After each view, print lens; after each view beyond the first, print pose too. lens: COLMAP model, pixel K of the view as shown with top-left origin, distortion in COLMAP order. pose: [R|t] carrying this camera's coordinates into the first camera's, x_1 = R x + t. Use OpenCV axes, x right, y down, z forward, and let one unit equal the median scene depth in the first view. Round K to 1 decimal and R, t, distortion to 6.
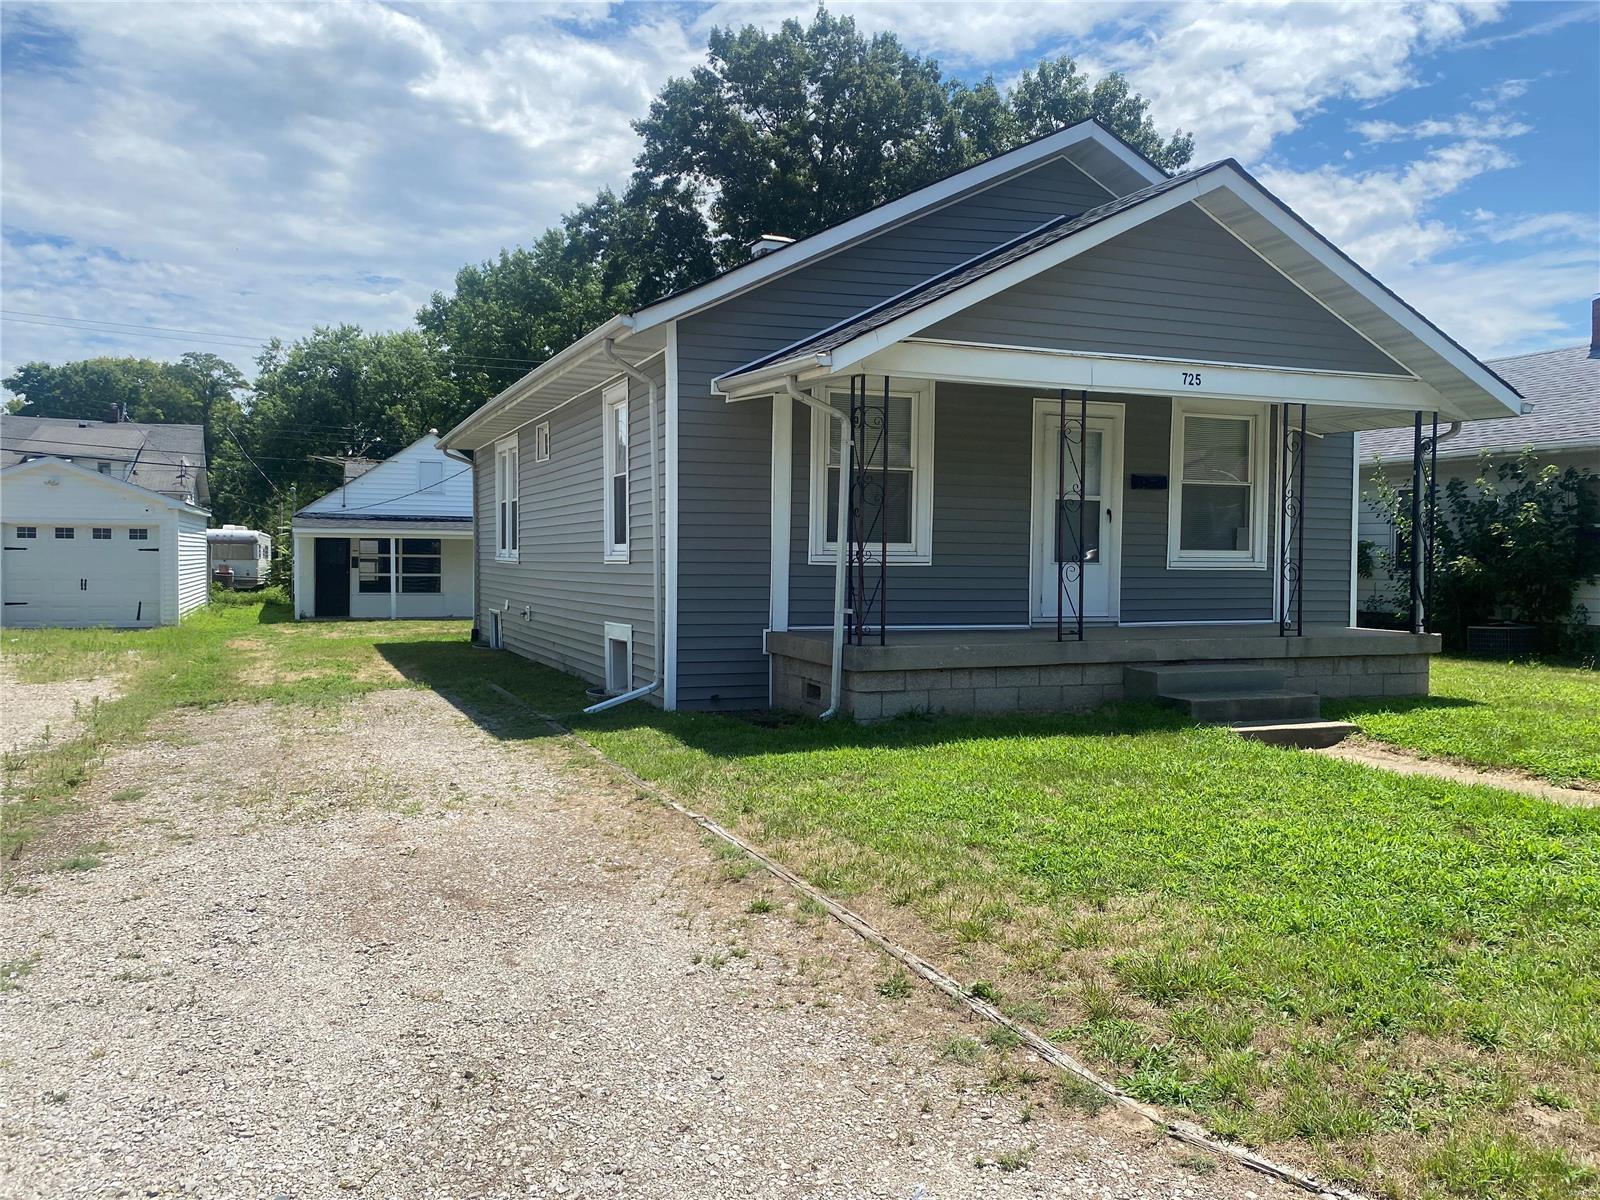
lens RADIAL K [[1227.6, 0, 798.4], [0, 1227.6, 598.8], [0, 0, 1]] dist [0.016212, -0.005244]
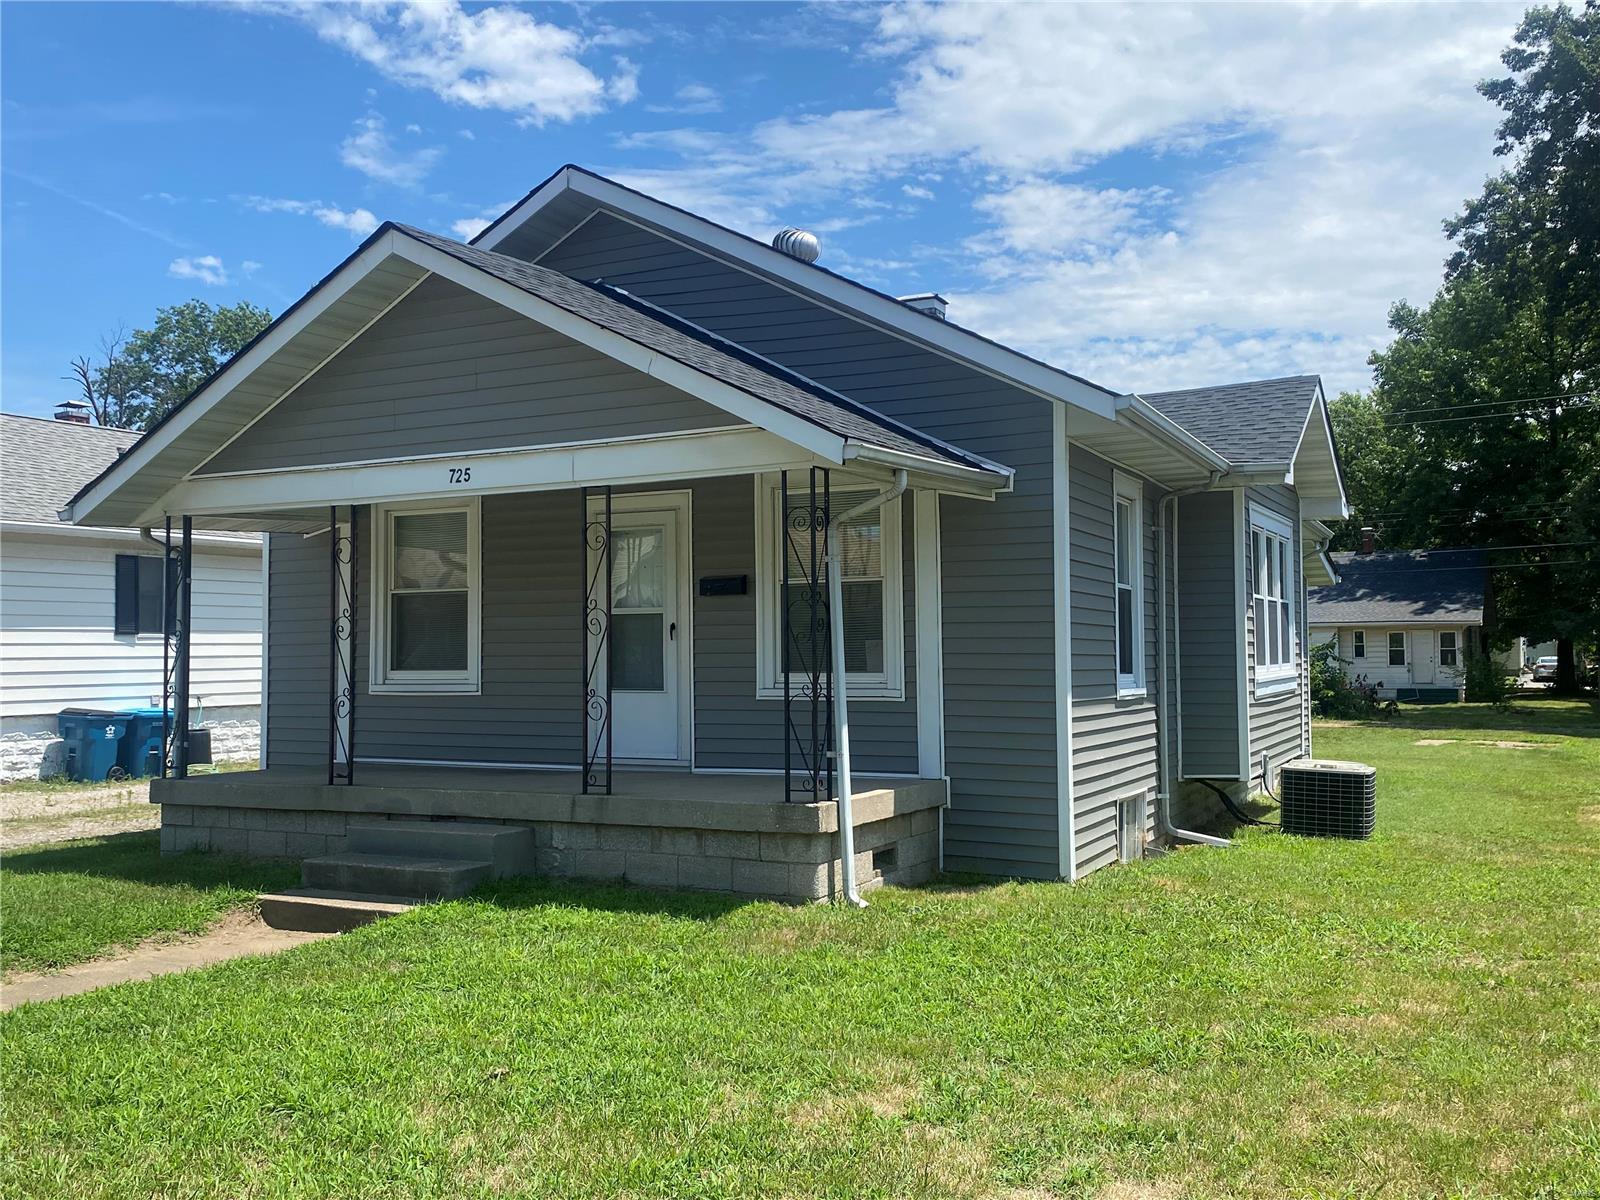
lens RADIAL K [[1434.6, 0, 800.2], [0, 1434.6, 602.8], [0, 0, 1]] dist [0.040641, 0.001885]
pose [[0.651513, -0.045944, -0.757245, 1.033251], [-0.008459, 0.997663, -0.067808, -0.024646], [0.758590, 0.050583, 0.649602, 0.471539]]
